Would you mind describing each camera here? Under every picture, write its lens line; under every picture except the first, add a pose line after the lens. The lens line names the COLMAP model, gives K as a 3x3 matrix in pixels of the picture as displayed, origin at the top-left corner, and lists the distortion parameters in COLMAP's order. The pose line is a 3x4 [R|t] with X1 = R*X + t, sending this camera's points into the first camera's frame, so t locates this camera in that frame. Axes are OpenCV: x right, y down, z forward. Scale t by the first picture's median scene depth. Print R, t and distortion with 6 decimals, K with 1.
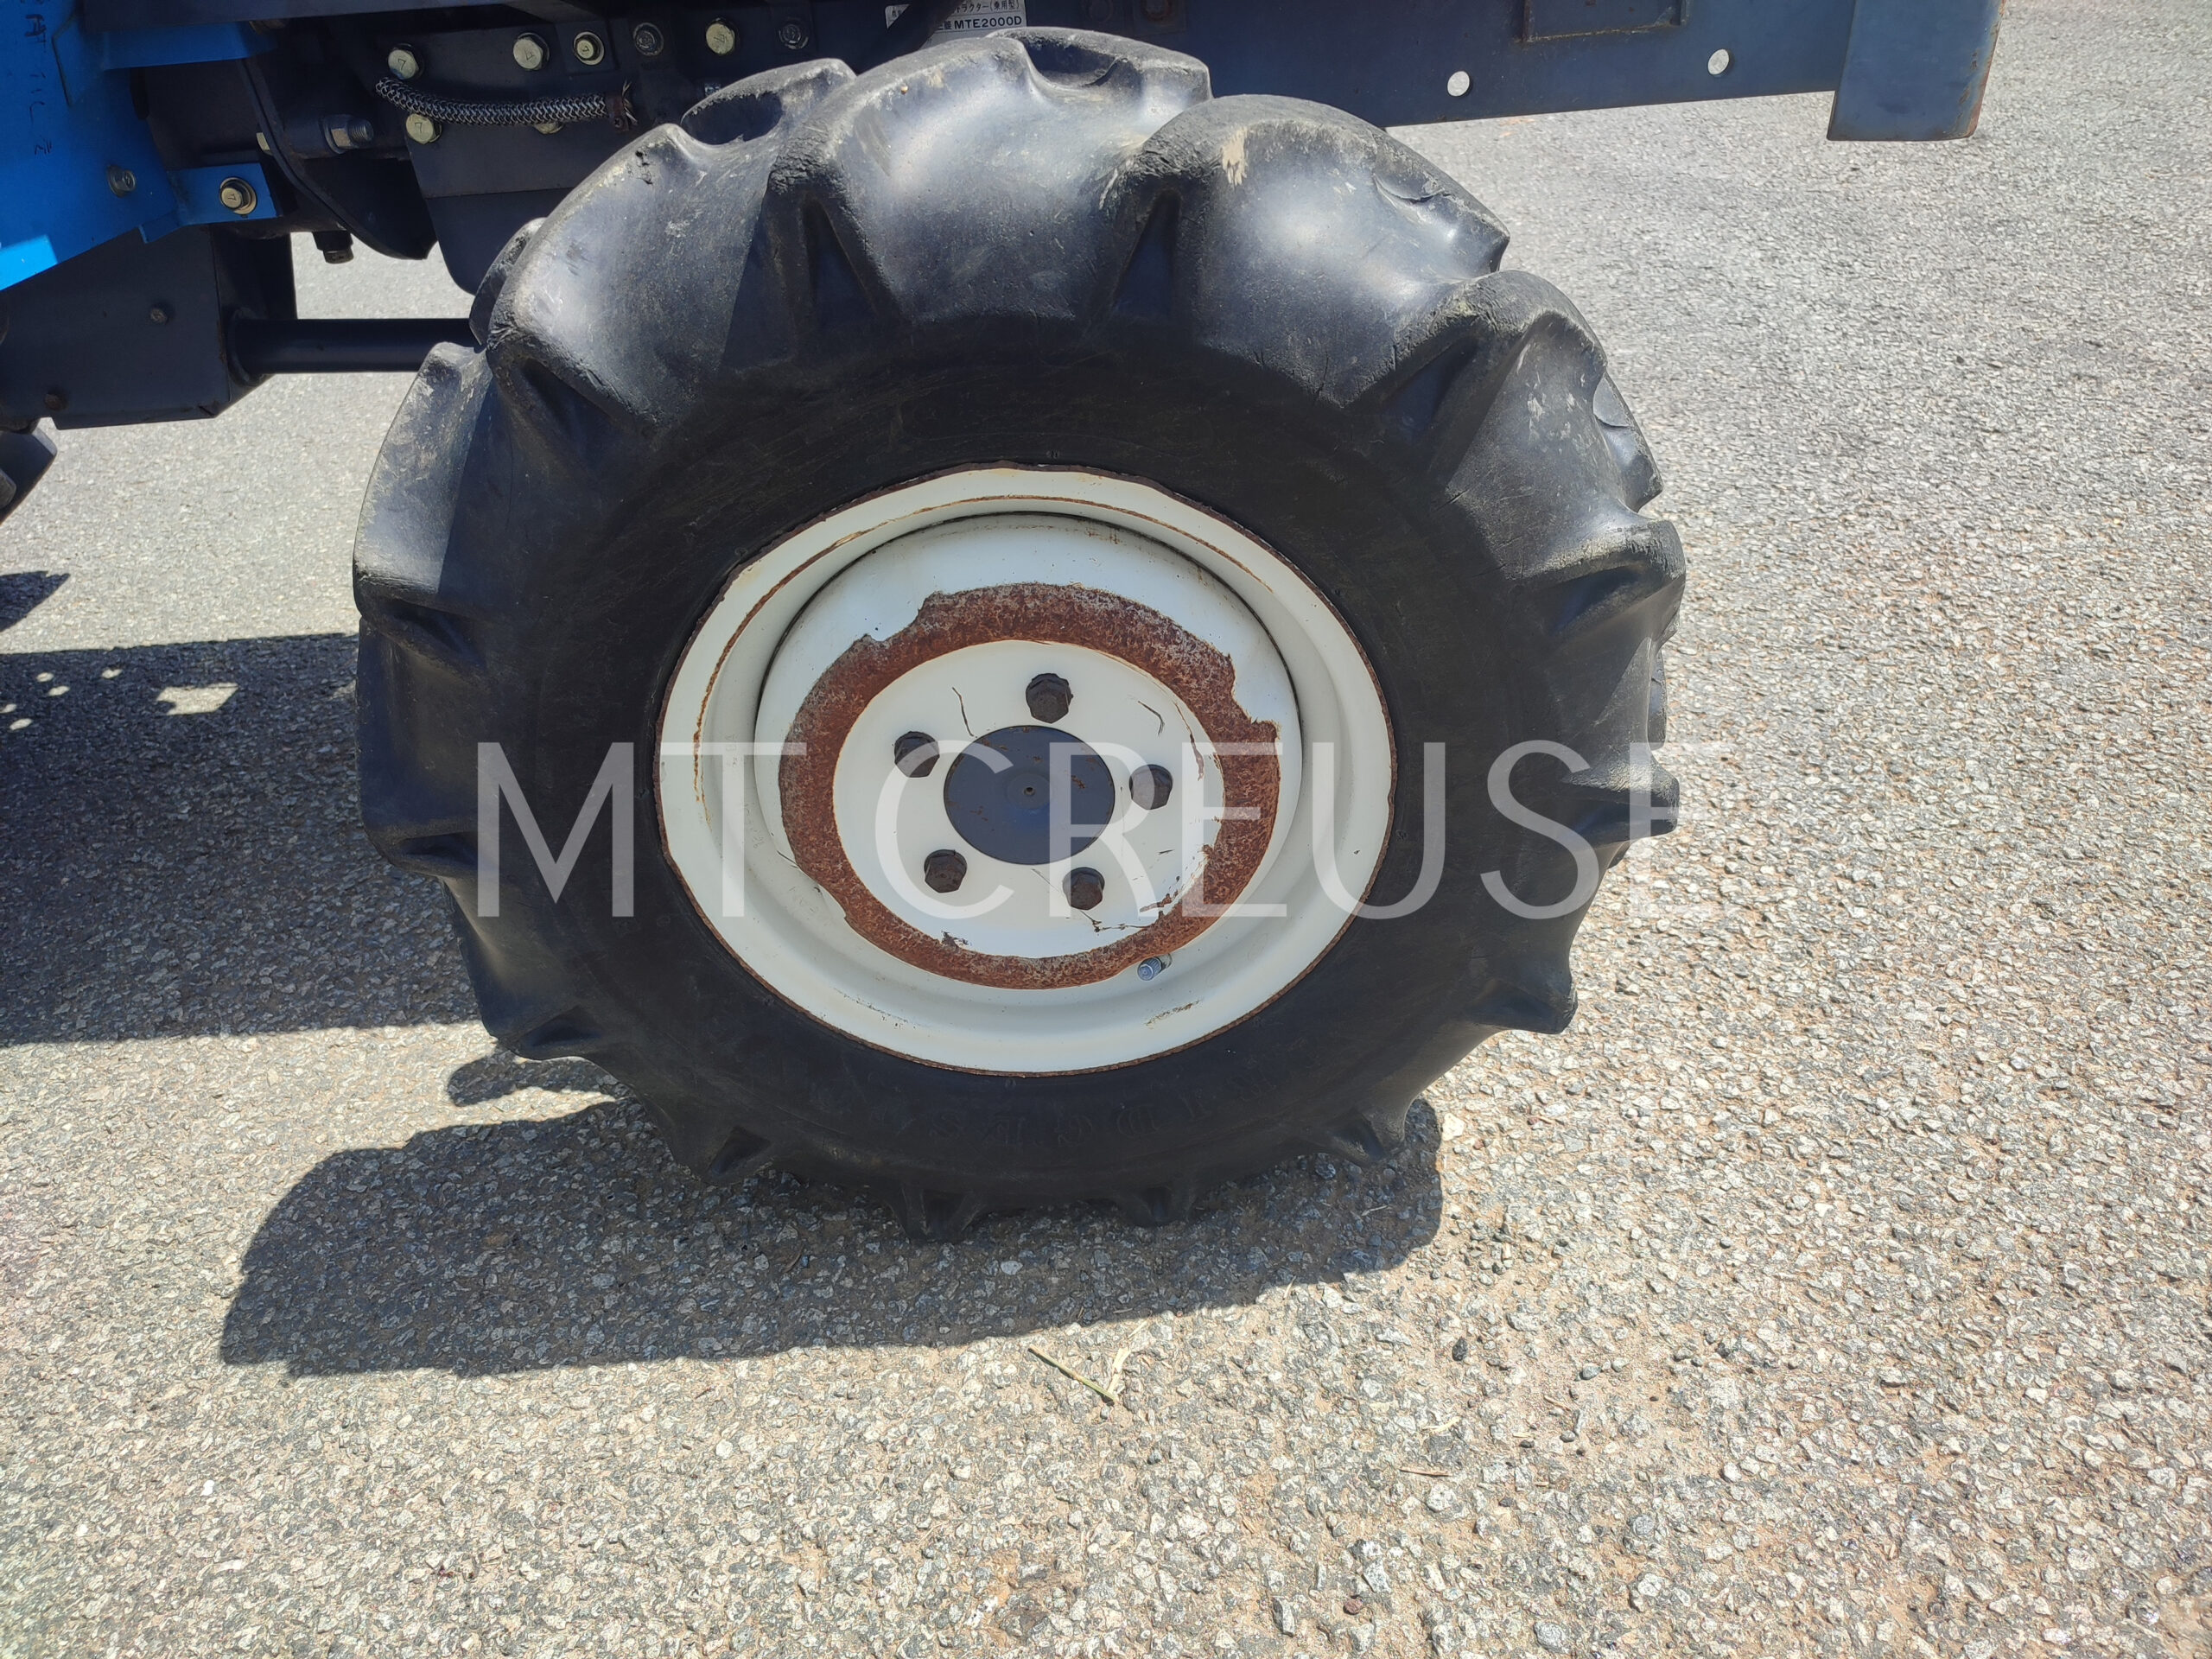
lens RADIAL K [[1624.3, 0, 1113.2], [0, 1624.3, 828.7], [0, 0, 1]] dist [0.034233, -0.023680]
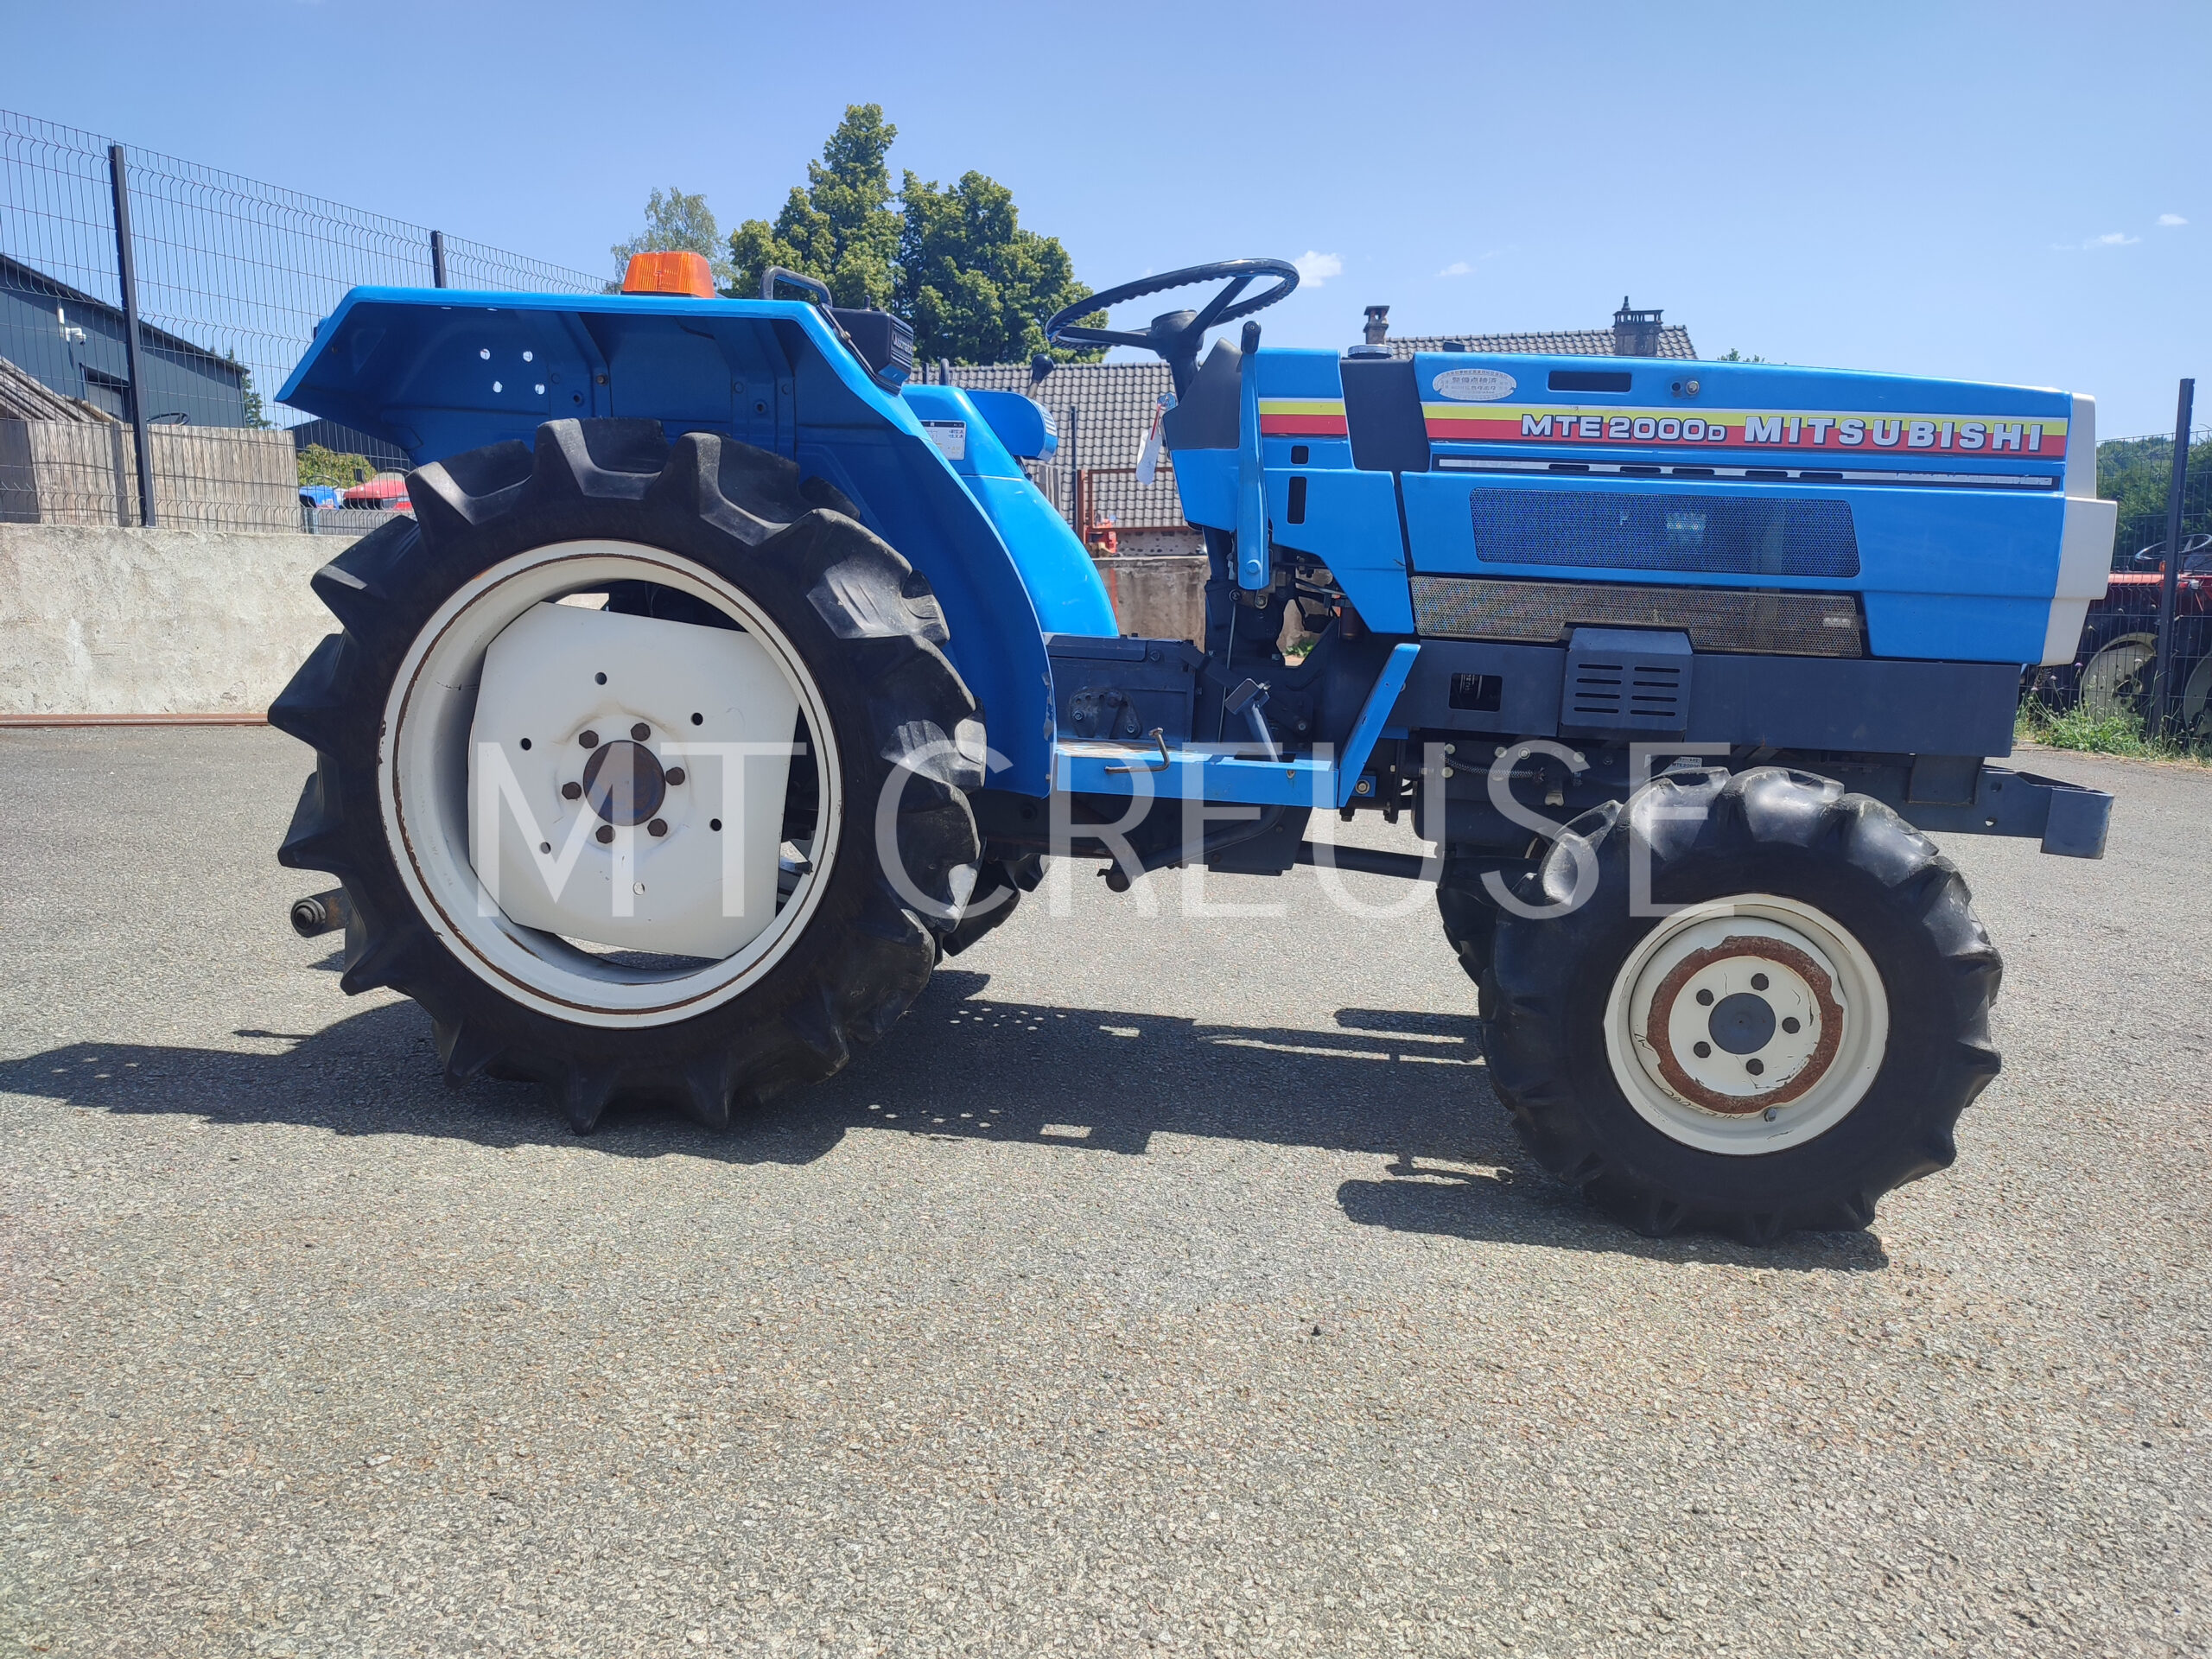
lens RADIAL K [[1624.3, 0, 1101.6], [0, 1624.3, 832.0], [0, 0, 1]] dist [0.034233, -0.023680]
pose [[0.984147, 0.135958, -0.113889, -0.862465], [-0.170889, 0.898747, -0.403795, 1.003619], [0.047458, 0.416856, 0.907733, -1.682061]]
